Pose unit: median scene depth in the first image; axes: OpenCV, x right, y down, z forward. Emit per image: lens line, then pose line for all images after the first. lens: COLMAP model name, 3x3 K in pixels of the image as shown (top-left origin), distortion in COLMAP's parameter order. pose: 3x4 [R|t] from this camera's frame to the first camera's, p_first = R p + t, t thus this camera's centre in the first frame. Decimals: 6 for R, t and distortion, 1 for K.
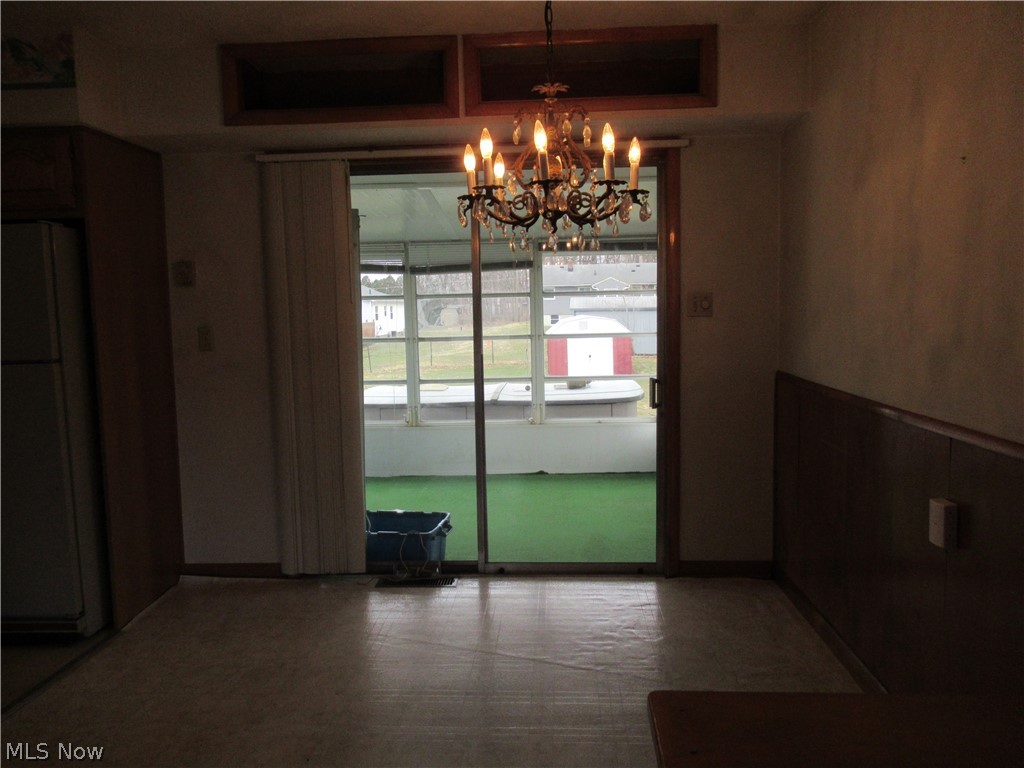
lens RADIAL K [[765.4, 0, 508.6], [0, 765.4, 383.4], [0, 0, 1]] dist [-0.006203, 0.001211]
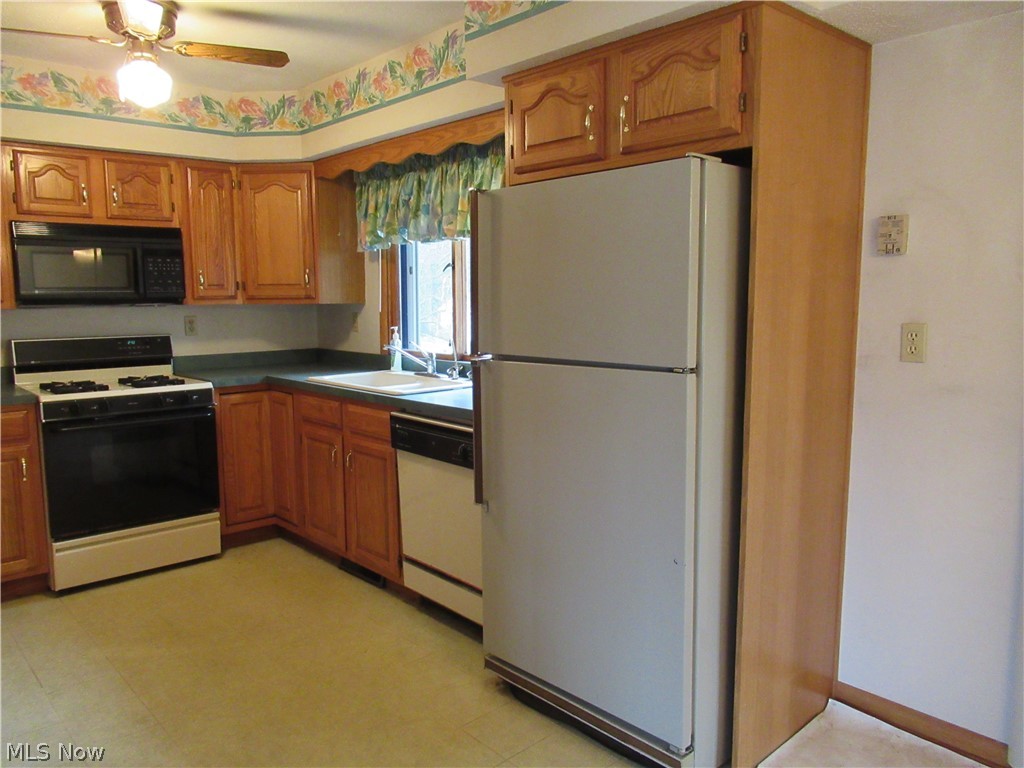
lens RADIAL K [[765.4, 0, 514.1], [0, 765.4, 383.0], [0, 0, 1]] dist [-0.006203, 0.001211]
pose [[0.712647, 0.099450, -0.694438, -0.237439], [-0.080109, 0.994962, 0.060279, -0.044588], [0.696934, 0.012673, 0.717023, 0.411749]]
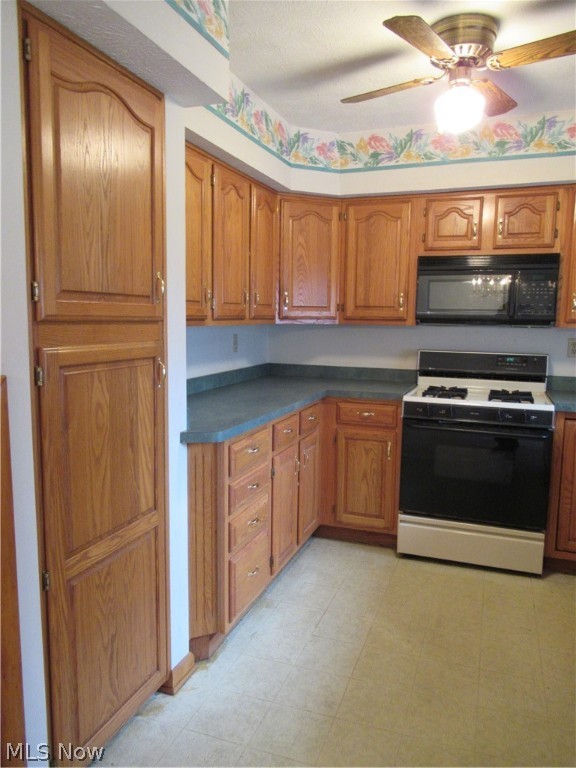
lens RADIAL K [[574.0, 0, 286.6], [0, 574.0, 383.7], [0, 0, 1]] dist [-0.006203, 0.001211]
pose [[-0.287656, 0.131093, -0.948720, -0.452852], [-0.105195, 0.980270, 0.167348, -0.076793], [0.951939, 0.147939, -0.268190, 0.798614]]
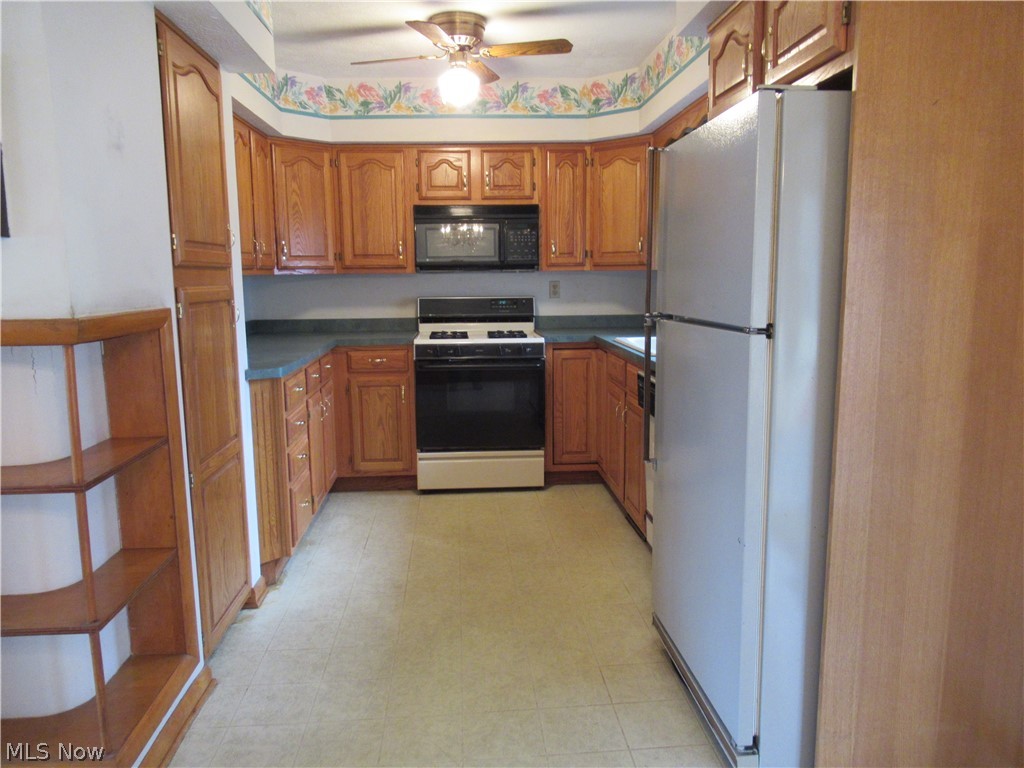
lens RADIAL K [[765.4, 0, 509.9], [0, 765.4, 383.8], [0, 0, 1]] dist [-0.006203, 0.001211]
pose [[0.127781, 0.163272, -0.978271, -0.037545], [-0.093422, 0.983953, 0.152017, -0.058821], [0.987393, 0.071967, 0.140983, 0.706699]]
